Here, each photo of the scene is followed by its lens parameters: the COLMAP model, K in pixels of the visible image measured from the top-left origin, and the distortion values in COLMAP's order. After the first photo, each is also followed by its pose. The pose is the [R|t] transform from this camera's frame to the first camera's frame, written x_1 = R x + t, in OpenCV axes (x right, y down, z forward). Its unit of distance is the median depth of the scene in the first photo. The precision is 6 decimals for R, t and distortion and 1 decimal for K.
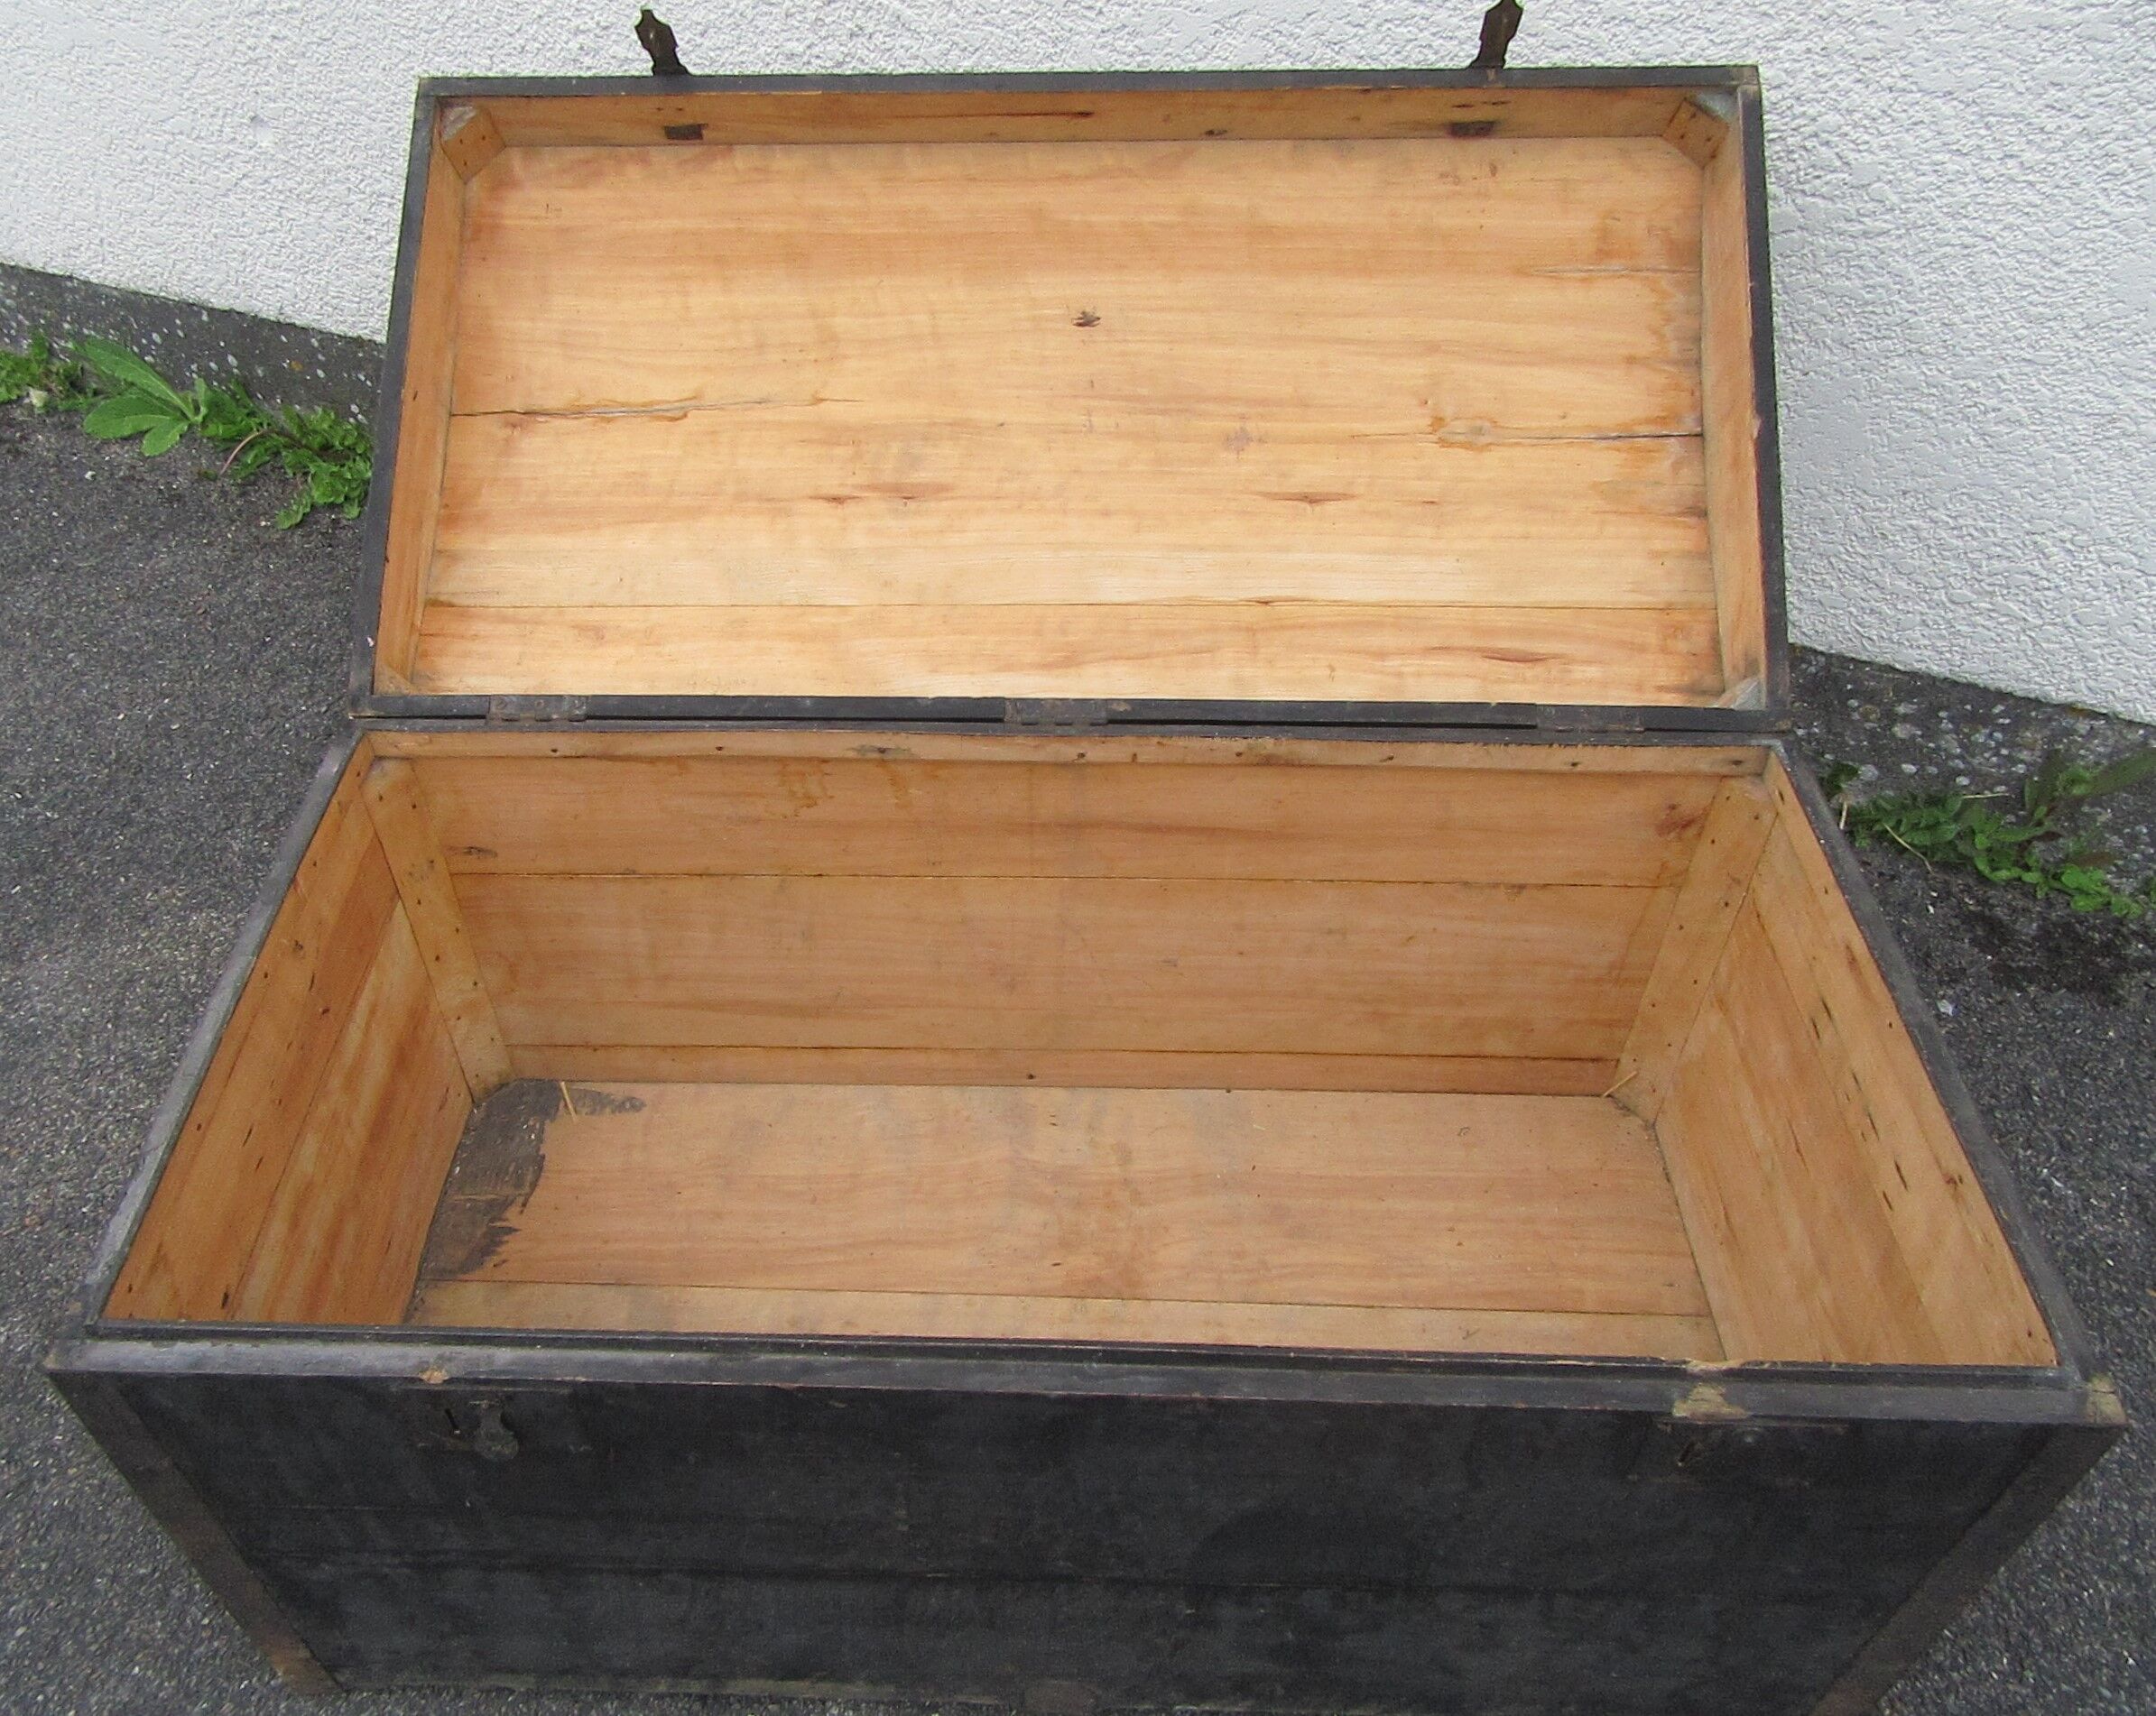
lens RADIAL K [[1698.5, 0, 988.1], [0, 1698.5, 838.6], [0, 0, 1]] dist [-0.017986, 0.007624]
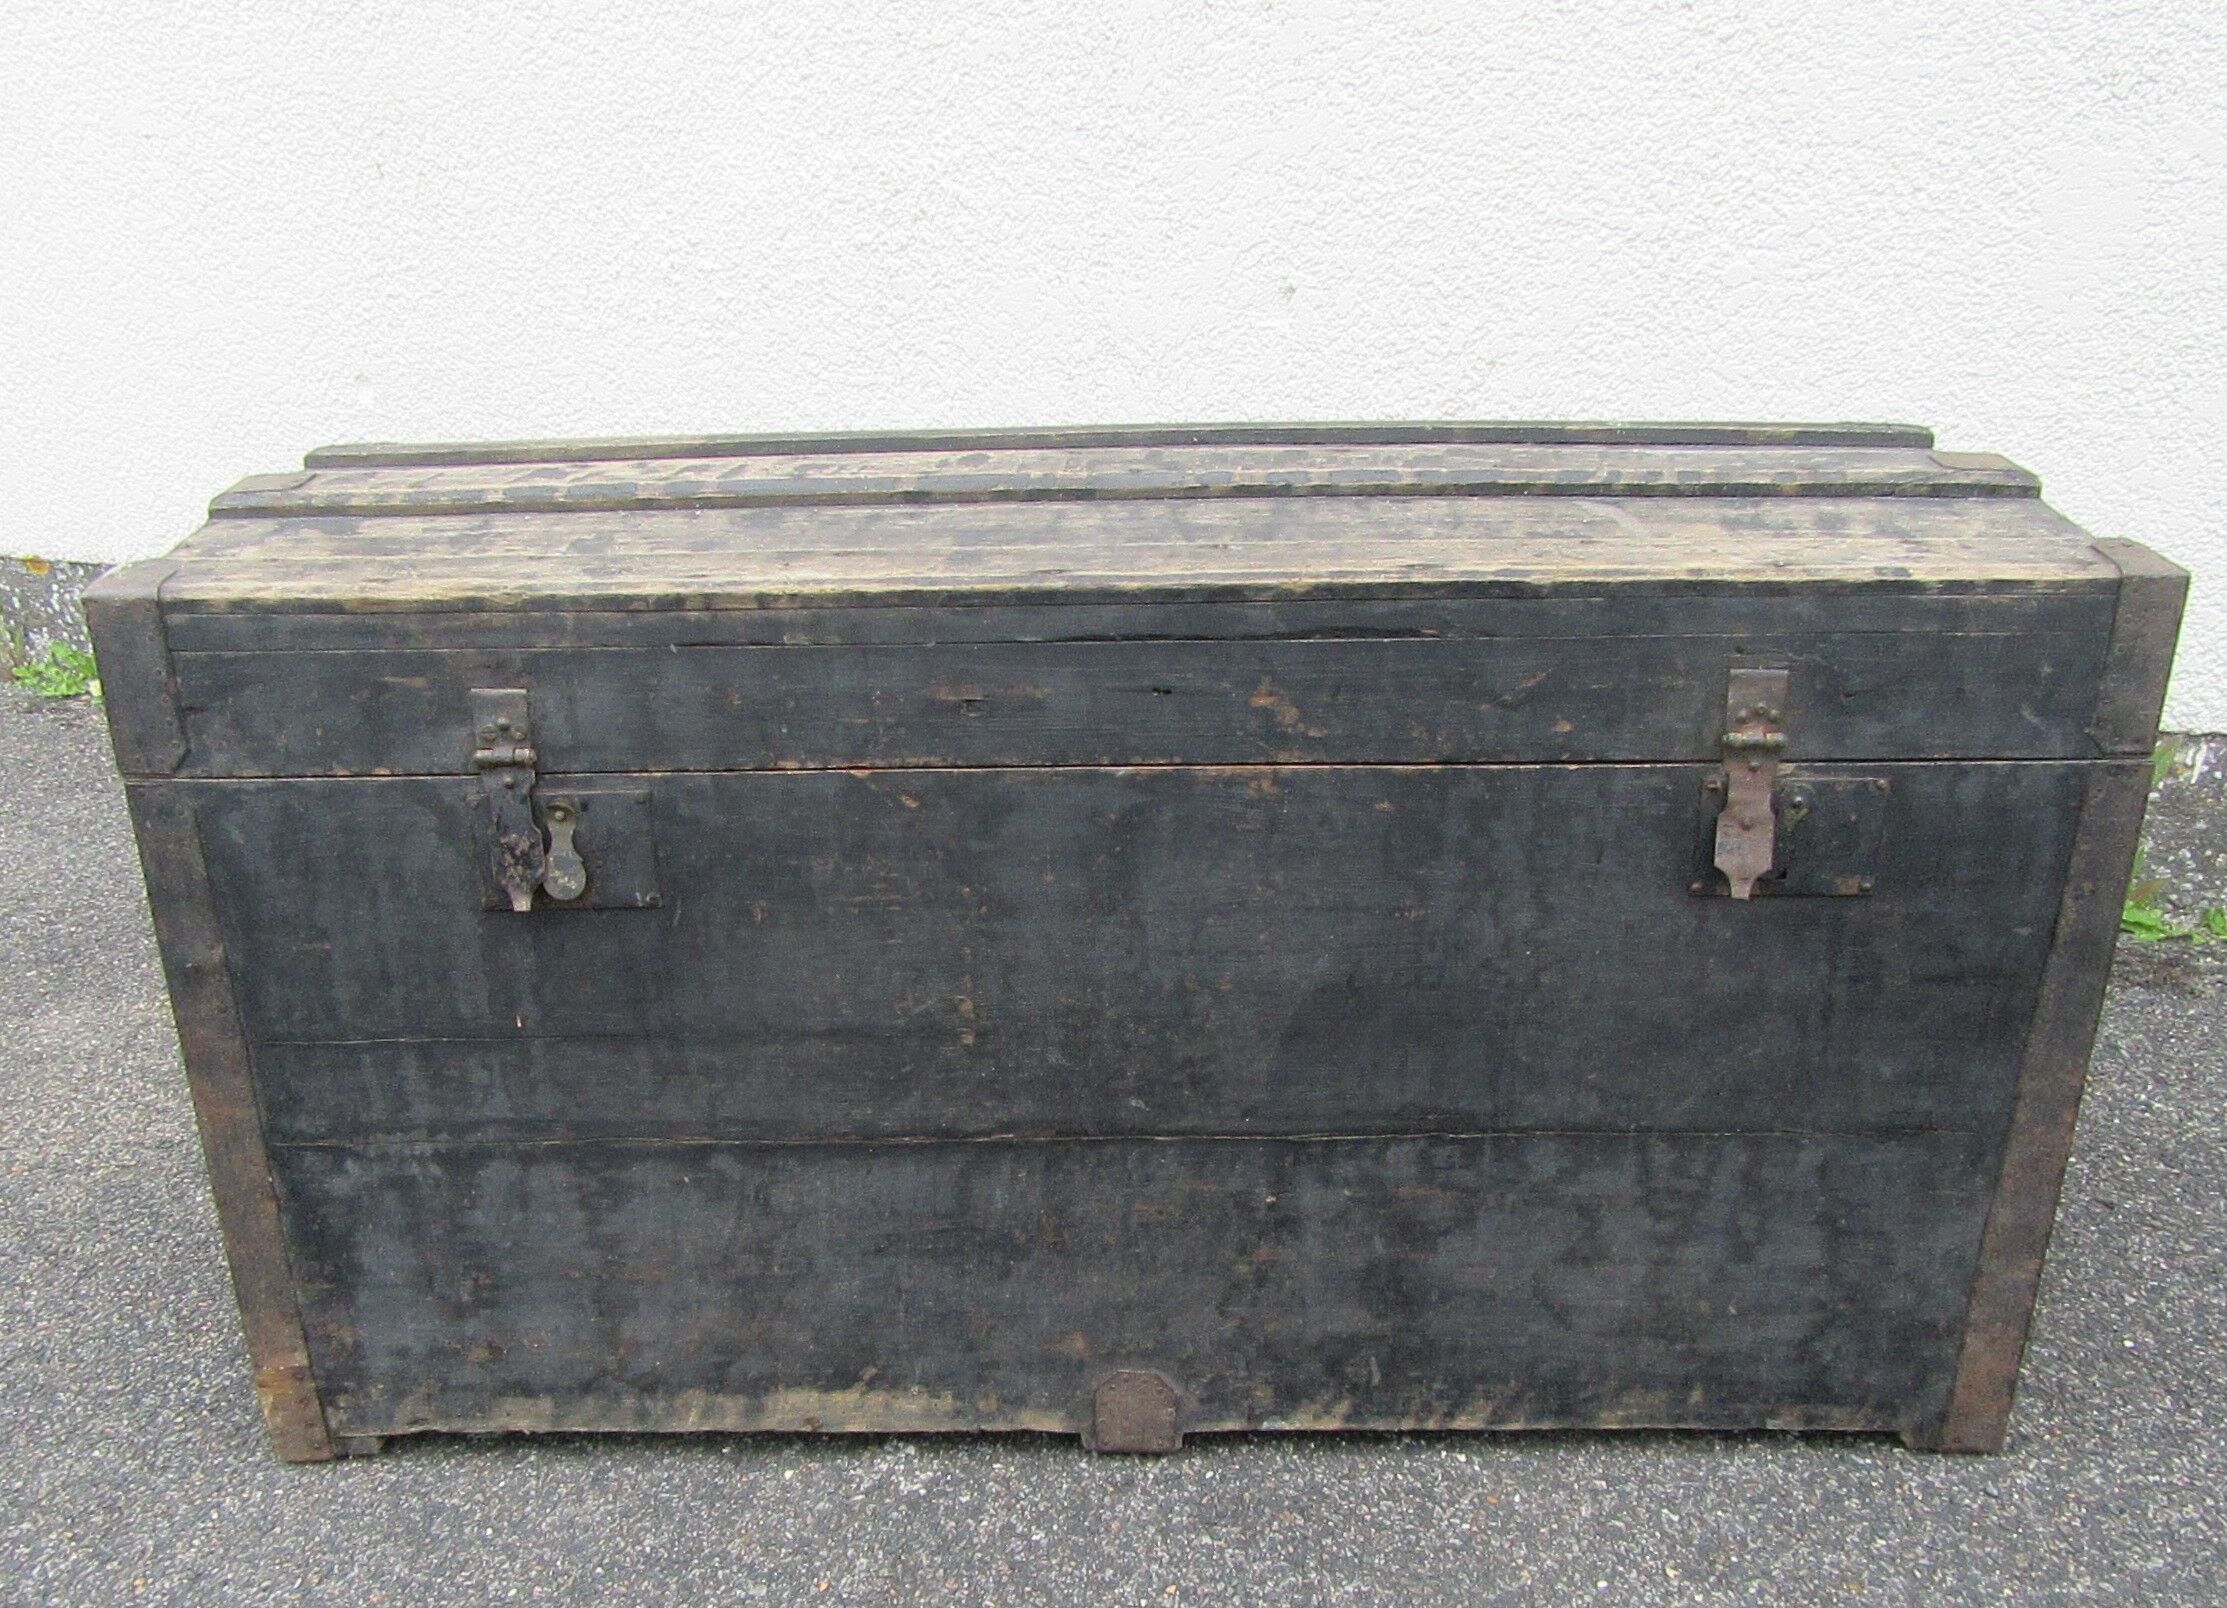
lens RADIAL K [[1885.4, 0, 1062.7], [0, 1885.4, 974.2], [0, 0, 1]] dist [-0.028796, 0.023933]
pose [[0.999766, -0.005051, 0.021017, -0.013100], [0.011868, 0.940909, -0.338452, 0.505807], [-0.018066, 0.338623, 0.940749, -0.019200]]
